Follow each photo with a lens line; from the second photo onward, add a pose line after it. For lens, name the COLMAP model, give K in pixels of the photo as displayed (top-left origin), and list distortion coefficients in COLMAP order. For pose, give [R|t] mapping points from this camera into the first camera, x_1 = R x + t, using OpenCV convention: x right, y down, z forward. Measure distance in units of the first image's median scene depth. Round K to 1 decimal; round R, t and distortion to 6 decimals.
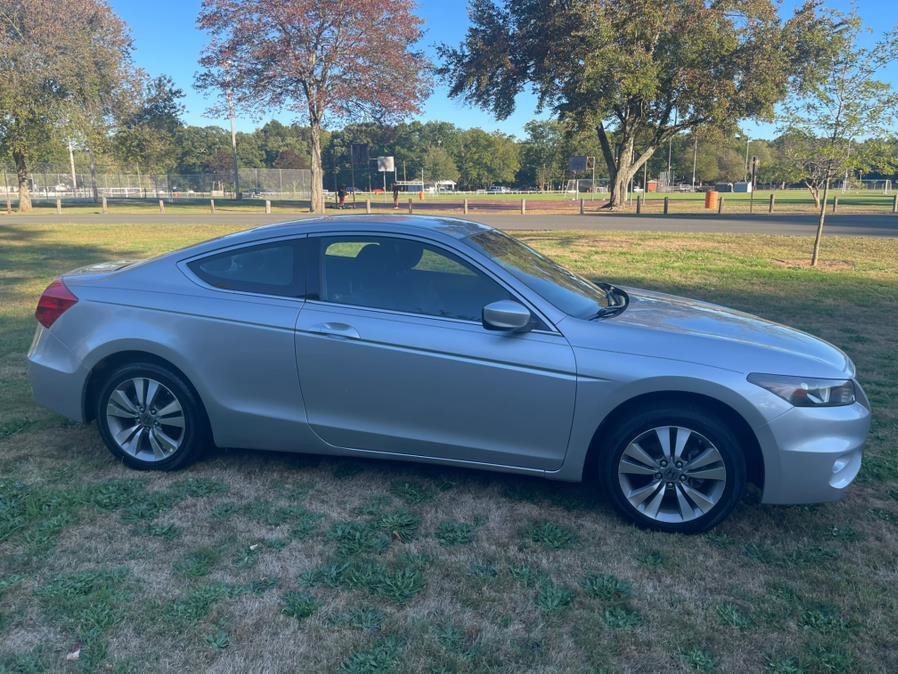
lens RADIAL K [[683.1, 0, 449.0], [0, 683.1, 337.0], [0, 0, 1]] dist [0.087430, -0.128600]
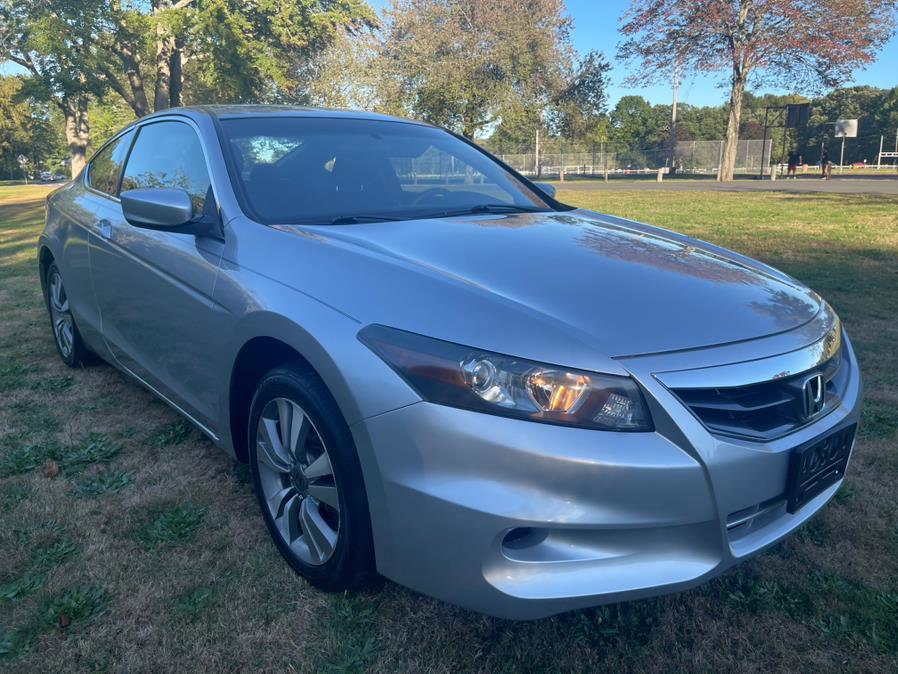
lens RADIAL K [[683.1, 0, 449.0], [0, 683.1, 337.0], [0, 0, 1]] dist [0.087430, -0.128600]
pose [[0.802763, 0.130197, -0.581911, 0.070162], [-0.113943, 0.991383, 0.064626, 0.001836], [0.585311, 0.014426, 0.810681, 0.053632]]
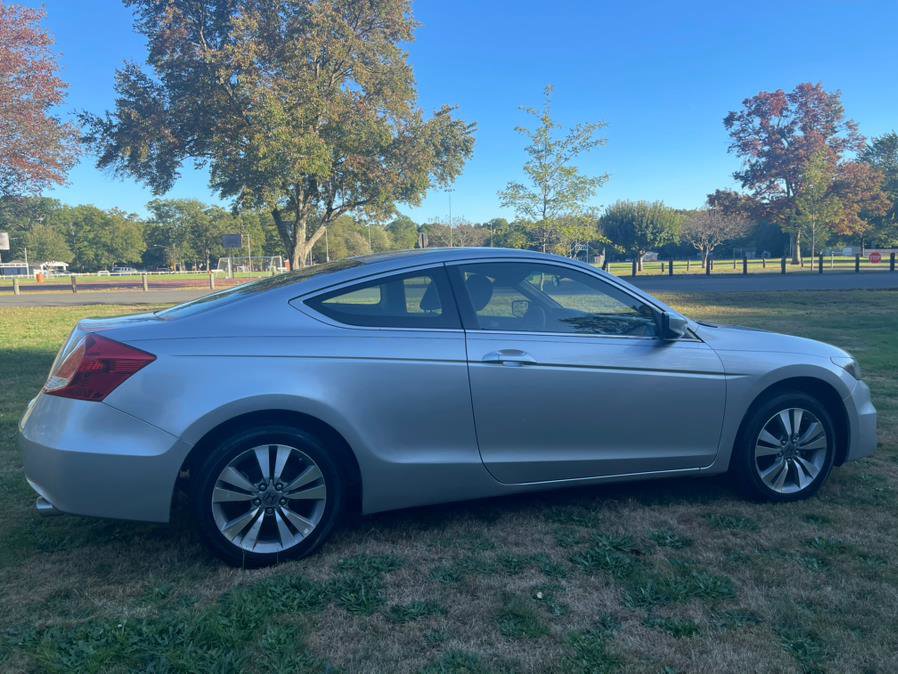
lens RADIAL K [[683.1, 0, 447.8], [0, 683.1, 332.9], [0, 0, 1]] dist [0.073073, -0.091903]
pose [[0.865319, -0.067014, 0.496721, -0.069800], [0.125745, 0.988353, -0.085715, 0.002699], [-0.485191, 0.136631, 0.863667, 0.021080]]
